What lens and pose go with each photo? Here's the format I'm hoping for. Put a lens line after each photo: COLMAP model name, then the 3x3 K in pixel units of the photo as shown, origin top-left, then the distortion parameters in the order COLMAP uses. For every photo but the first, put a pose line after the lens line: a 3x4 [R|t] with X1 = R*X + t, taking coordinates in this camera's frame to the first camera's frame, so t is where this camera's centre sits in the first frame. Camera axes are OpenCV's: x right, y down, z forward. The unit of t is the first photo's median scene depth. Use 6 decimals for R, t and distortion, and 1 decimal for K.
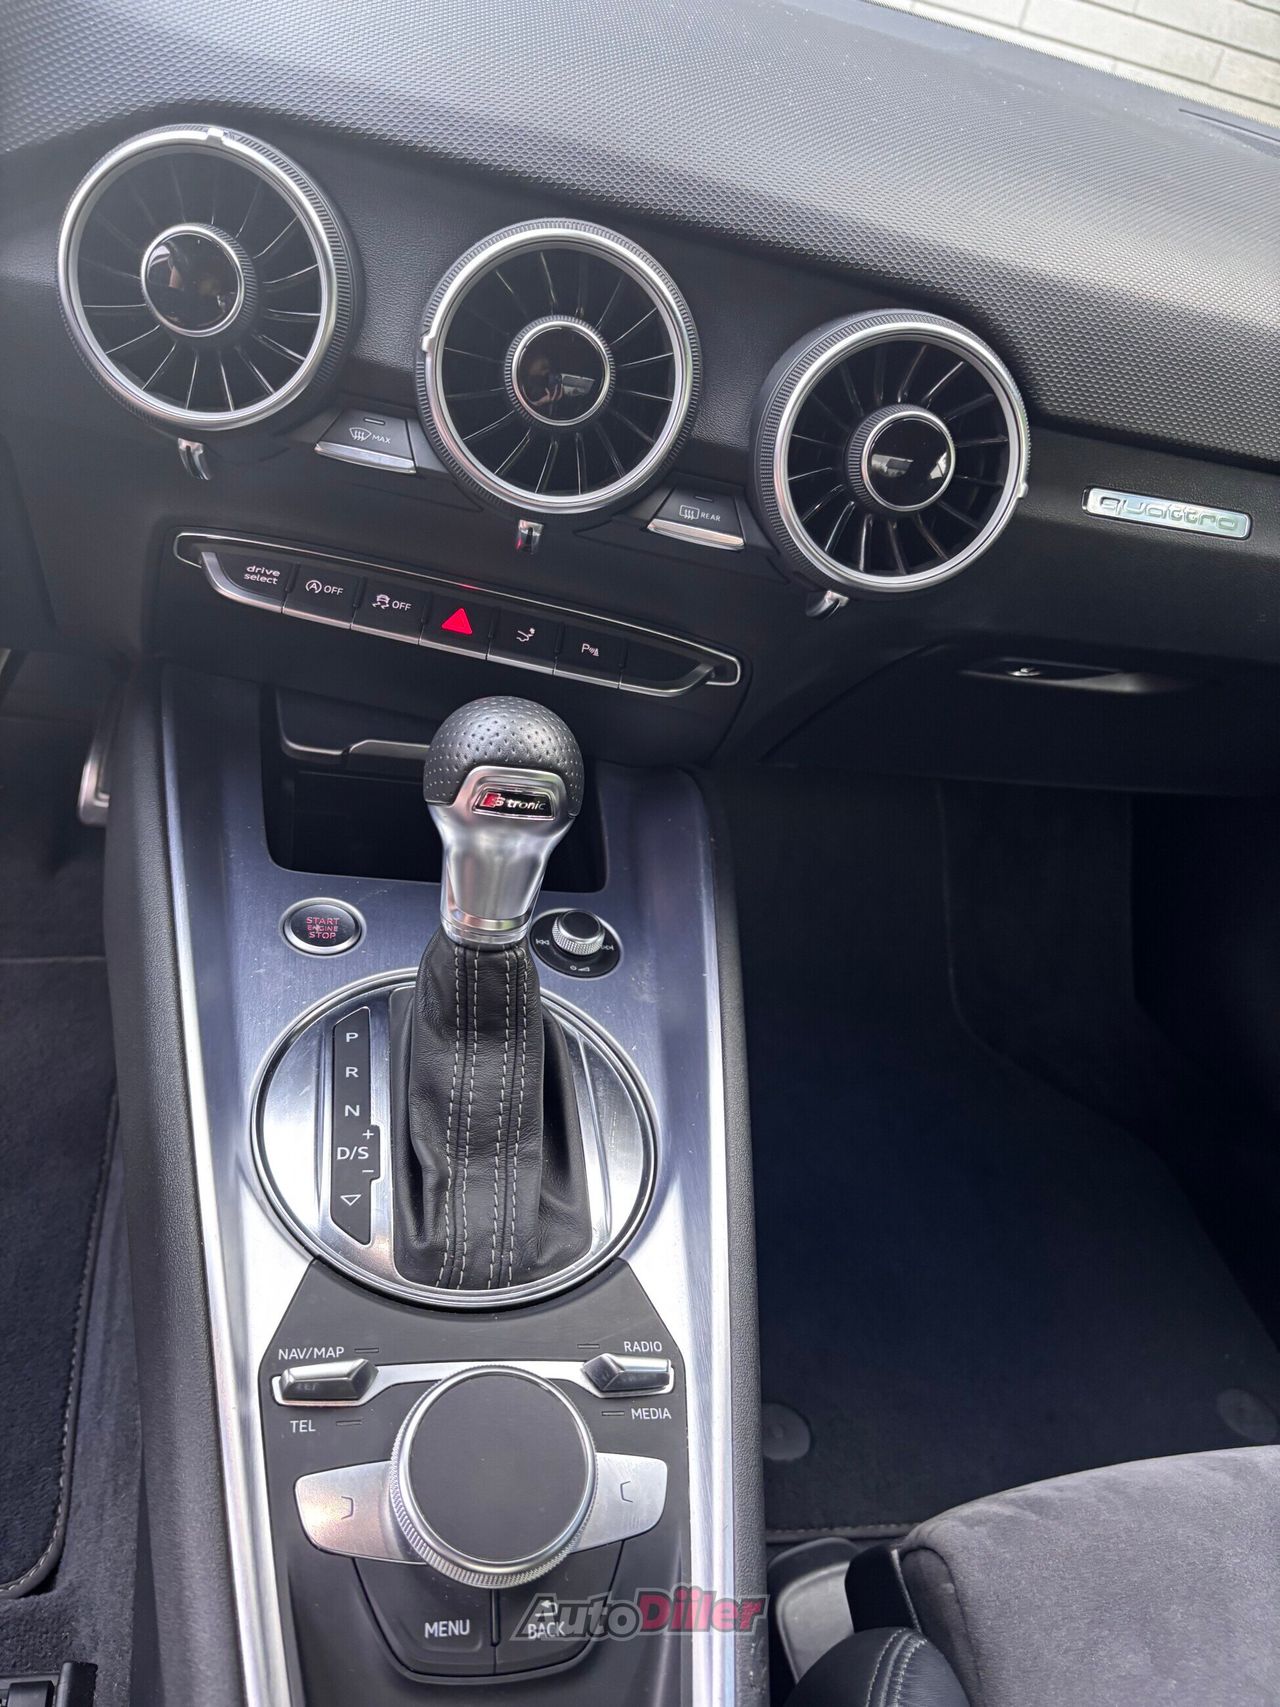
lens RADIAL K [[1271.3, 0, 640.0], [0, 1271.3, 853.5], [0, 0, 1]] dist [0.051411, -0.067475]
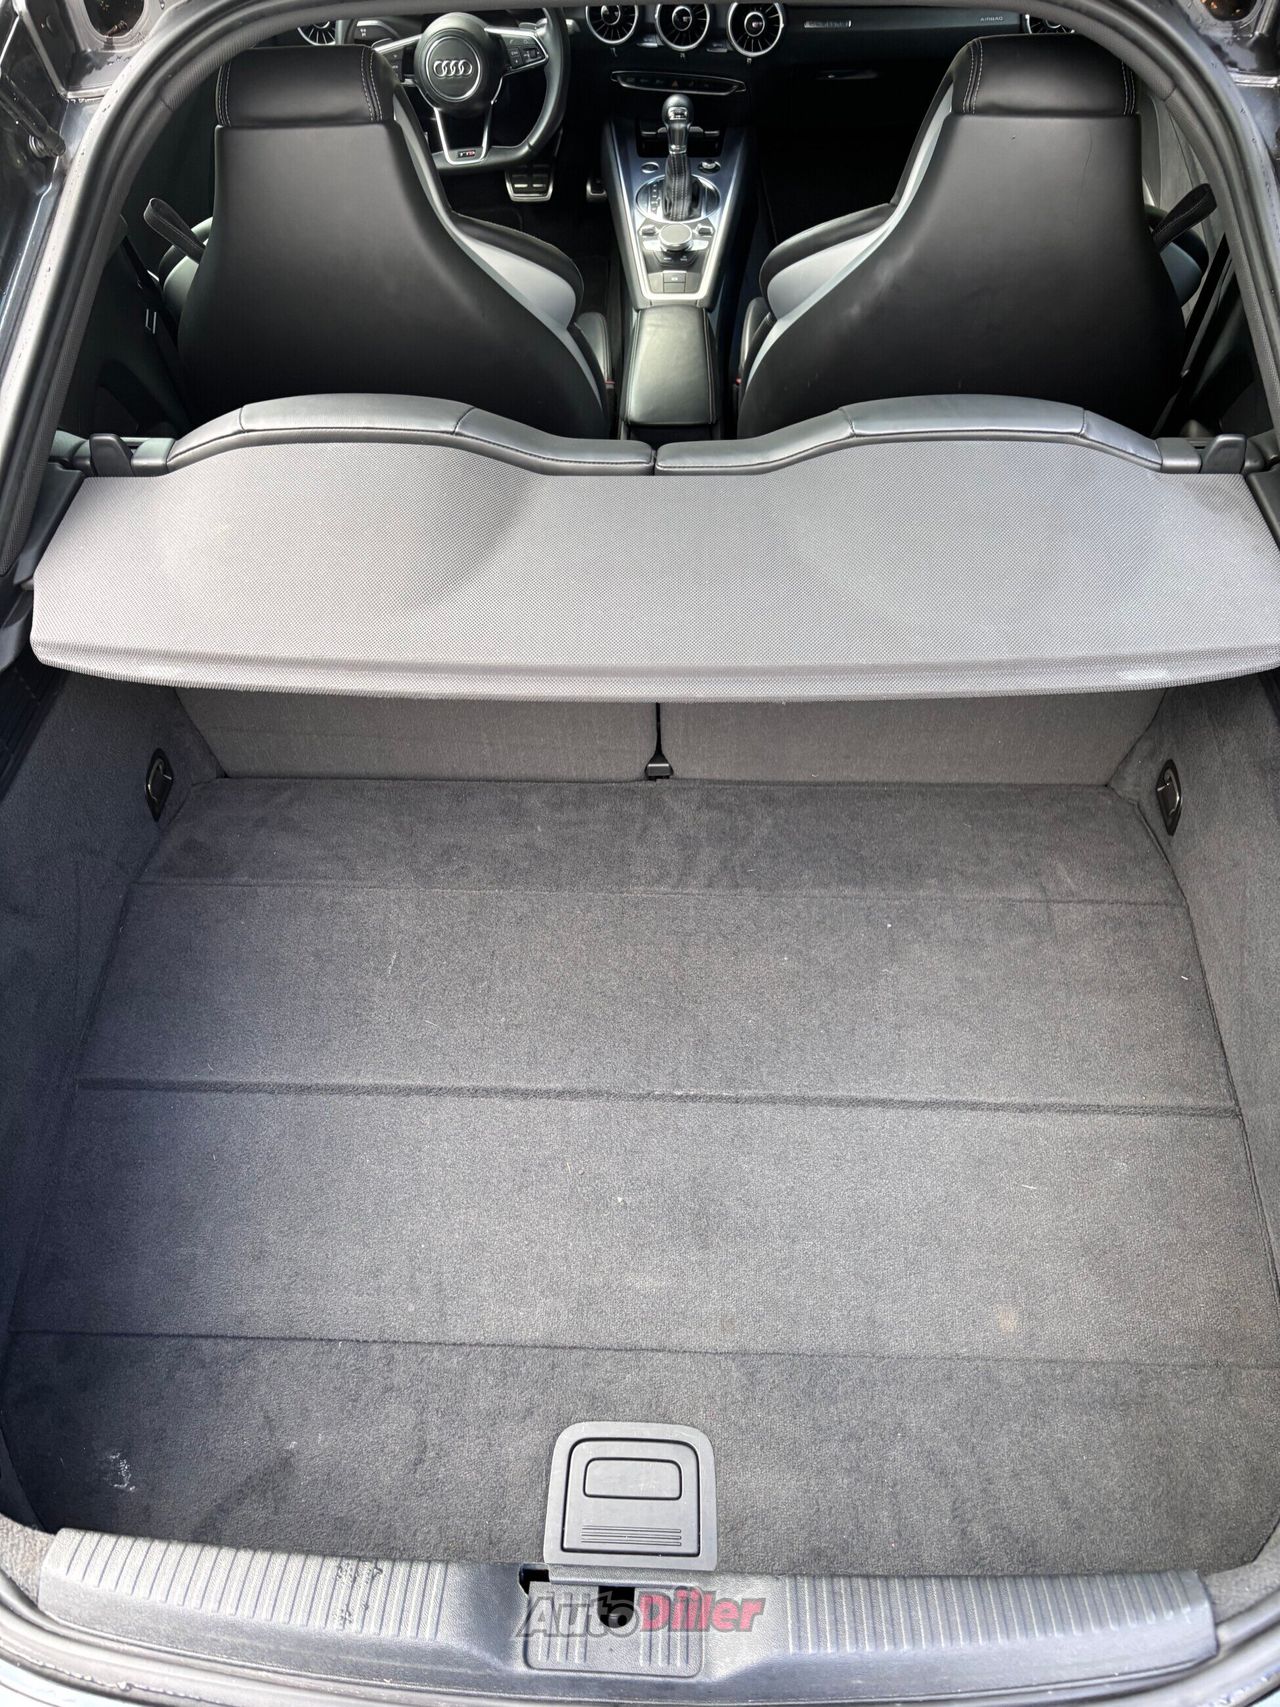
lens RADIAL K [[1271.3, 0, 640.0], [0, 1271.3, 853.5], [0, 0, 1]] dist [0.051411, -0.067475]
pose [[0.942625, 0.022040, -0.333126, 1.234575], [0.064491, 0.967004, 0.246462, 1.240703], [0.327566, -0.253805, 0.910101, -3.600324]]
